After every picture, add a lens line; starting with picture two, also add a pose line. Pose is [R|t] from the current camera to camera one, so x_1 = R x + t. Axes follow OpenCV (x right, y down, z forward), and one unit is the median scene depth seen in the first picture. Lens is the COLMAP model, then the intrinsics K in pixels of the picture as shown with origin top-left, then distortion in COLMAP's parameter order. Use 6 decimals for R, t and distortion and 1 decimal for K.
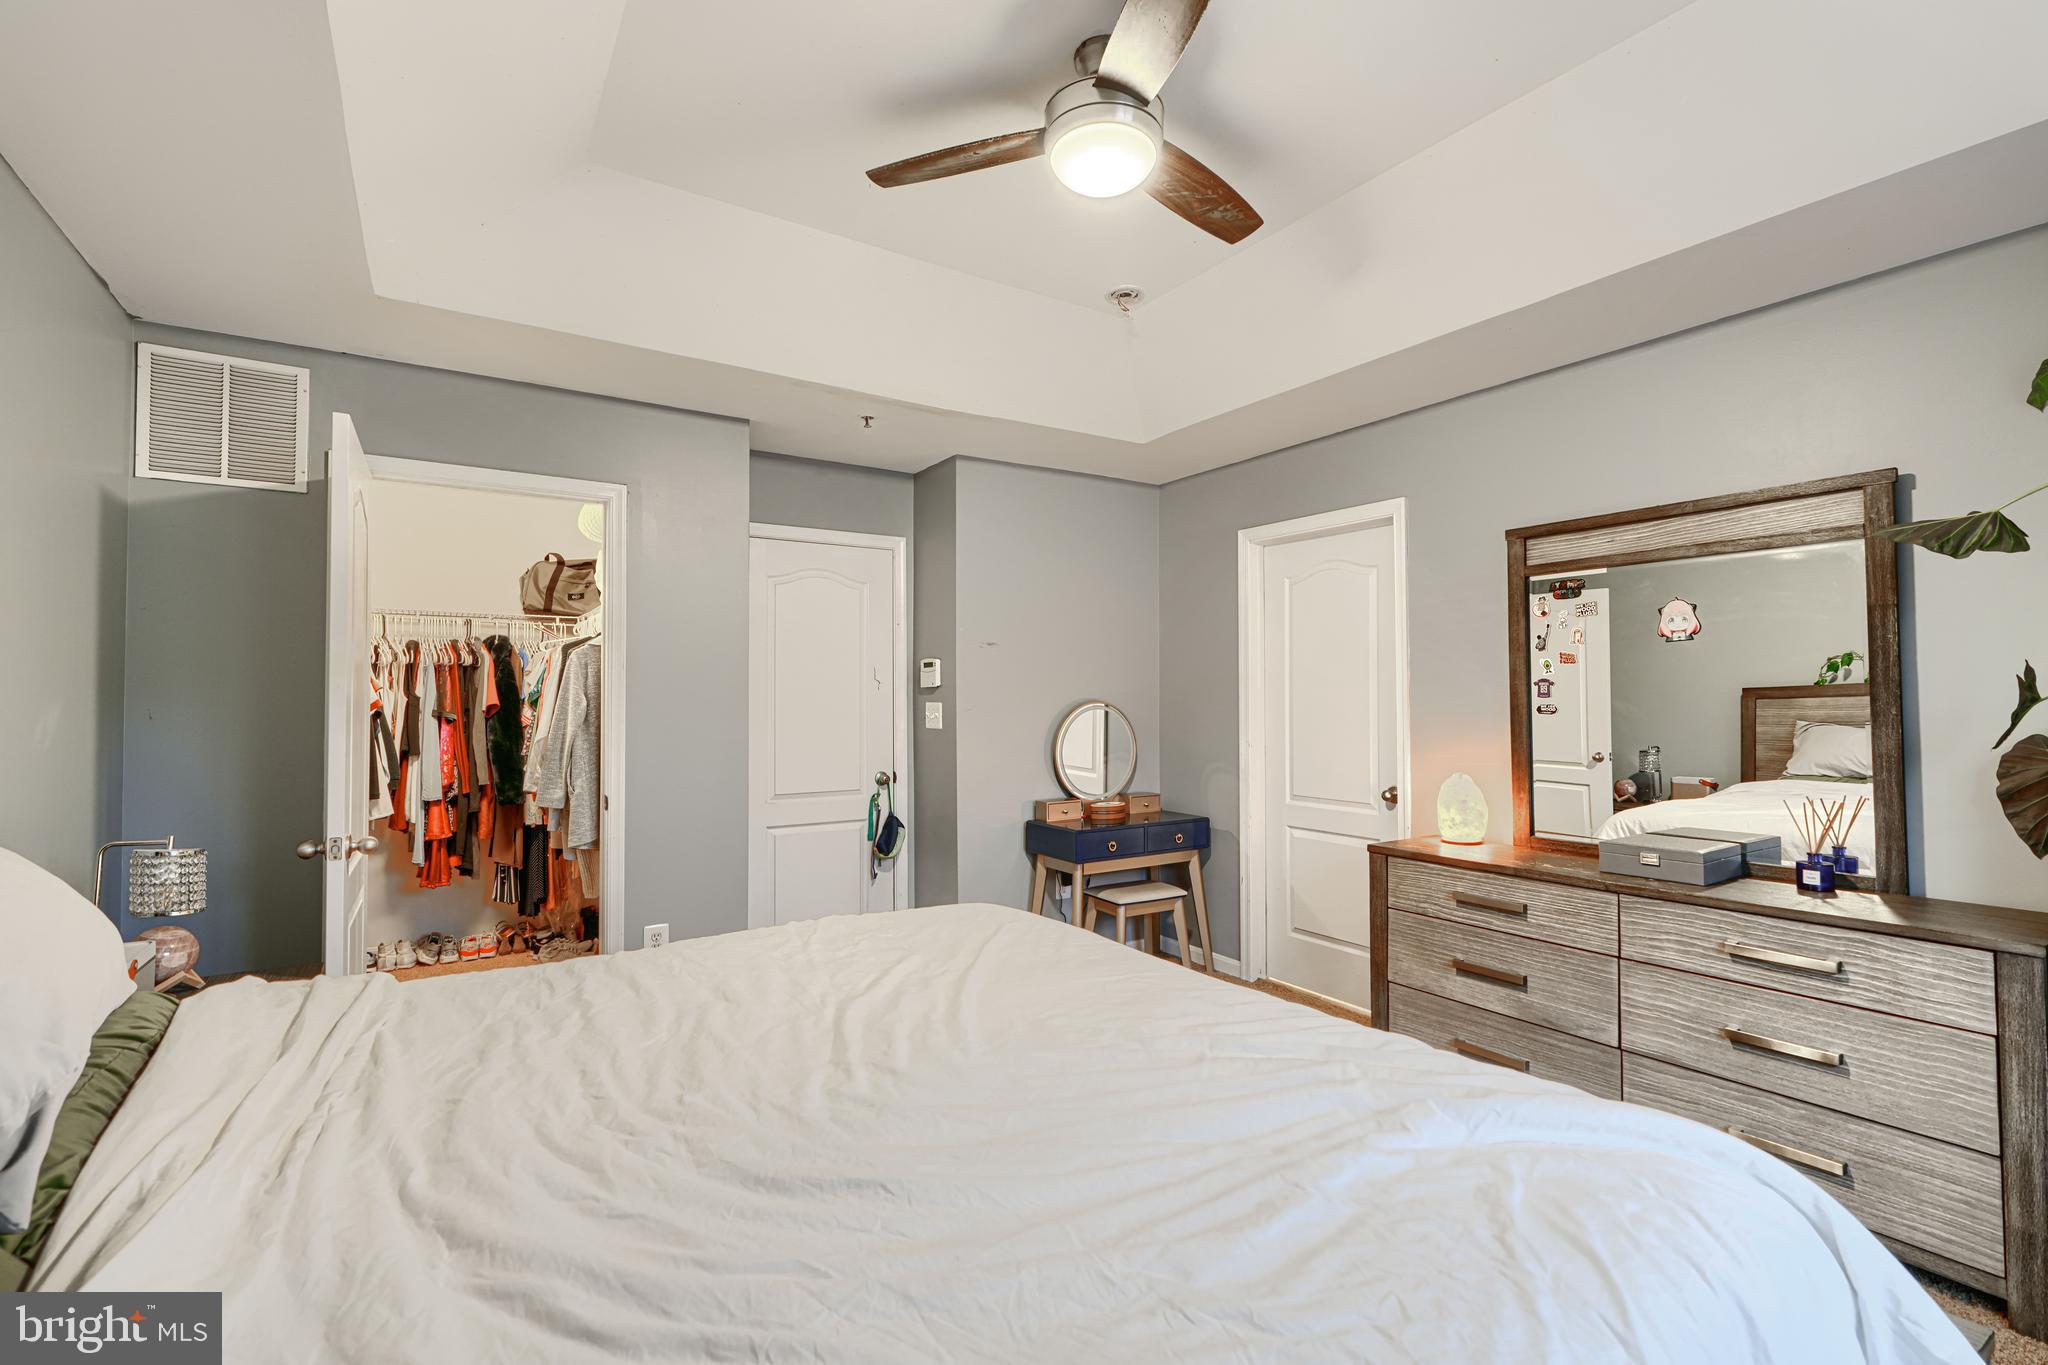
lens RADIAL K [[917.8, 0, 1026.7], [0, 917.8, 677.1], [0, 0, 1]] dist [0.002230, 0.000708]
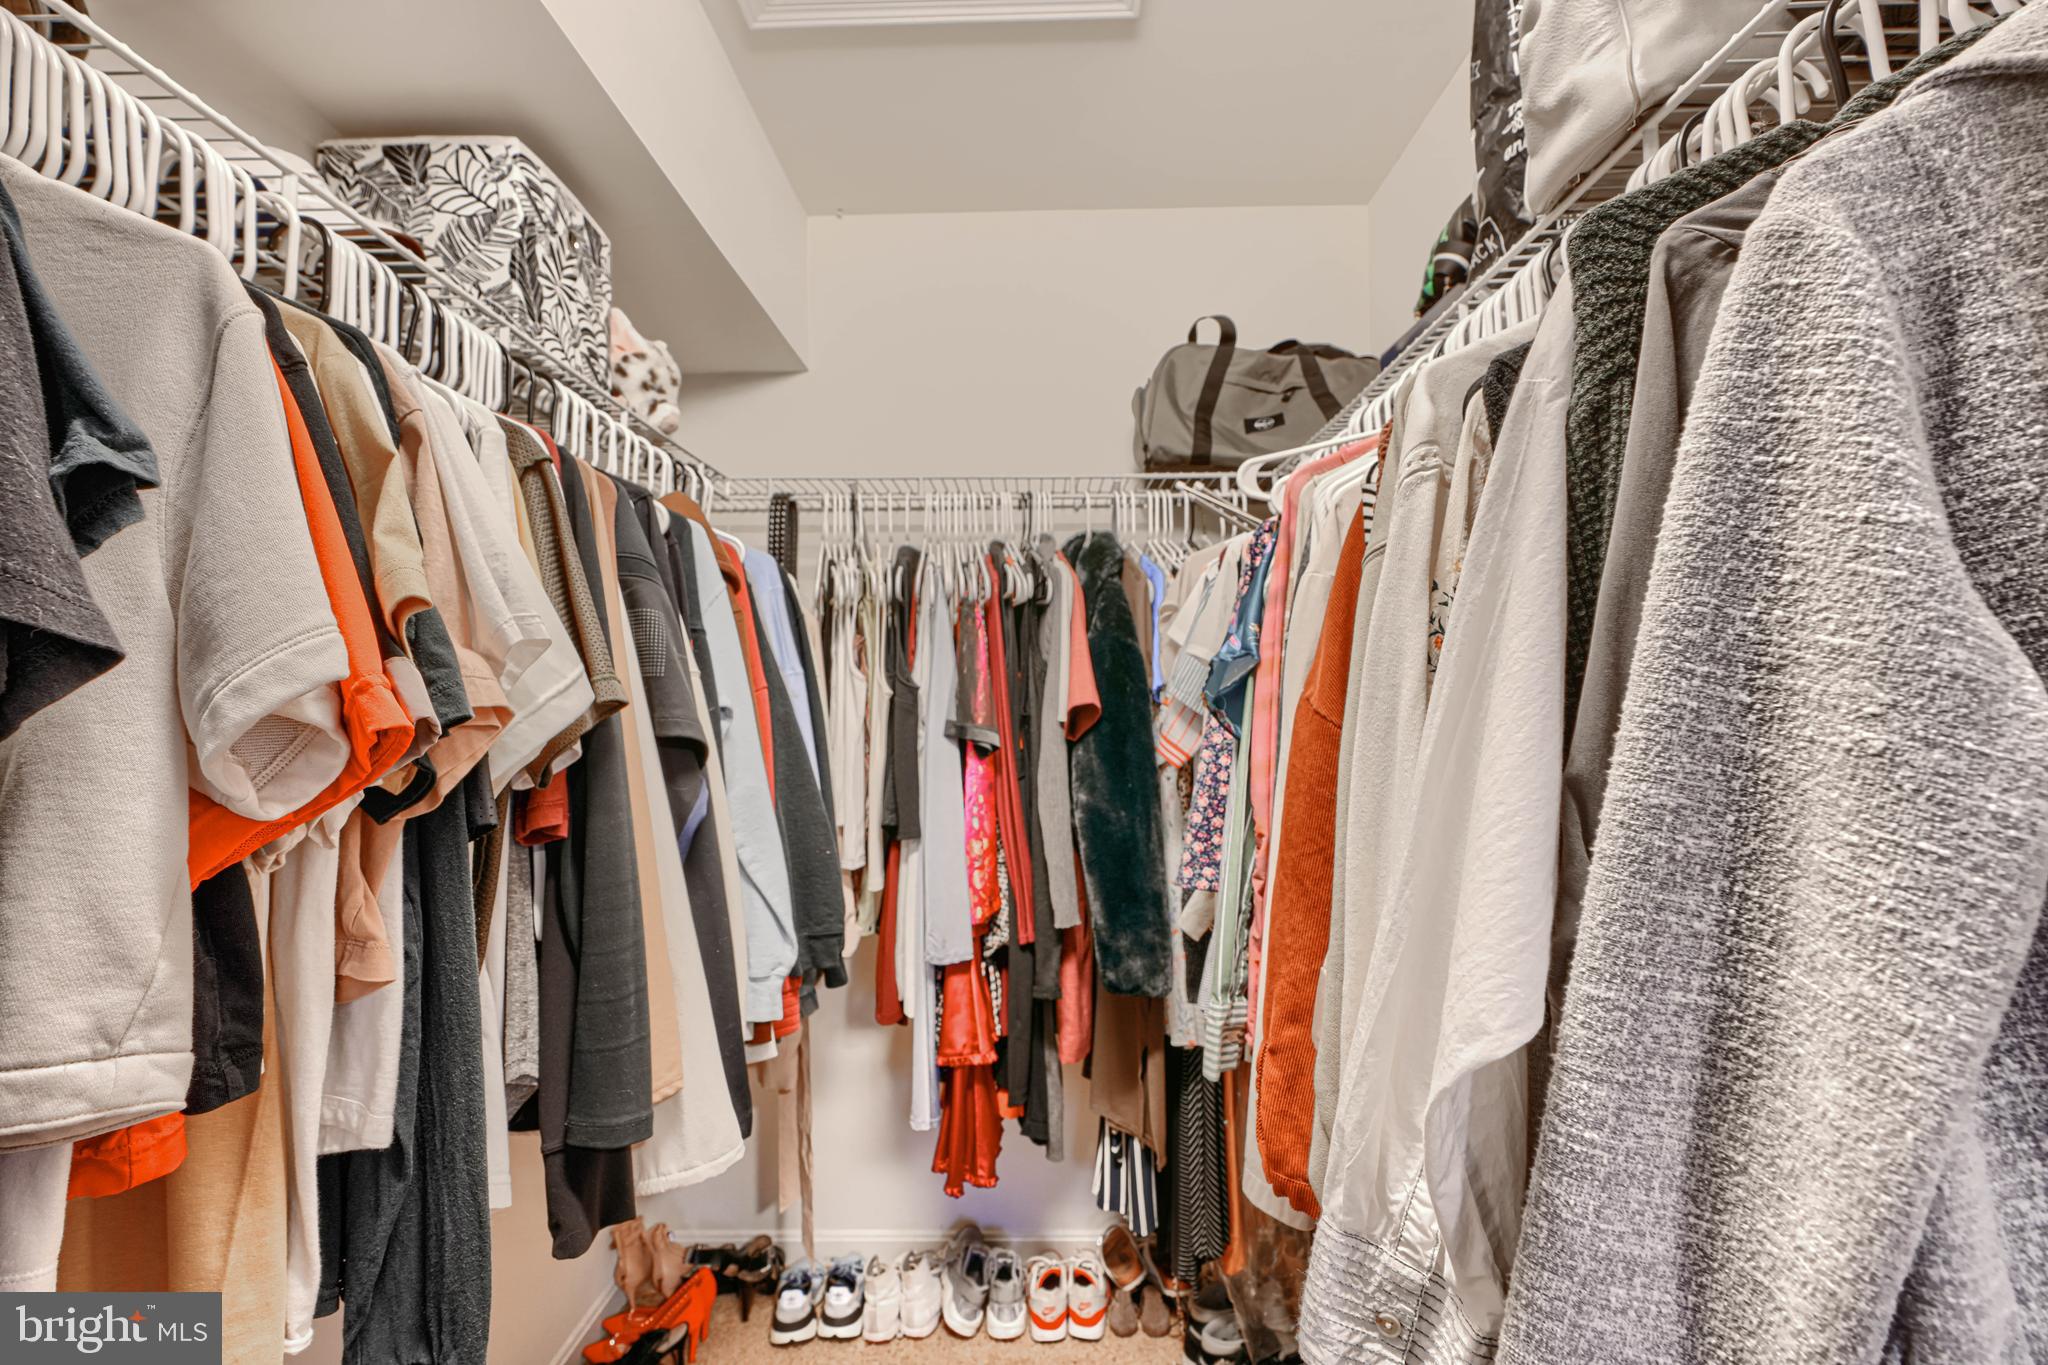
lens RADIAL K [[917.8, 0, 1019.4], [0, 917.8, 686.7], [0, 0, 1]] dist [0.002230, 0.000708]
pose [[0.829626, -0.012974, -0.558169, -0.383495], [0.022281, 0.999703, 0.009880, 0.017631], [0.557875, -0.020634, 0.829669, 0.657189]]
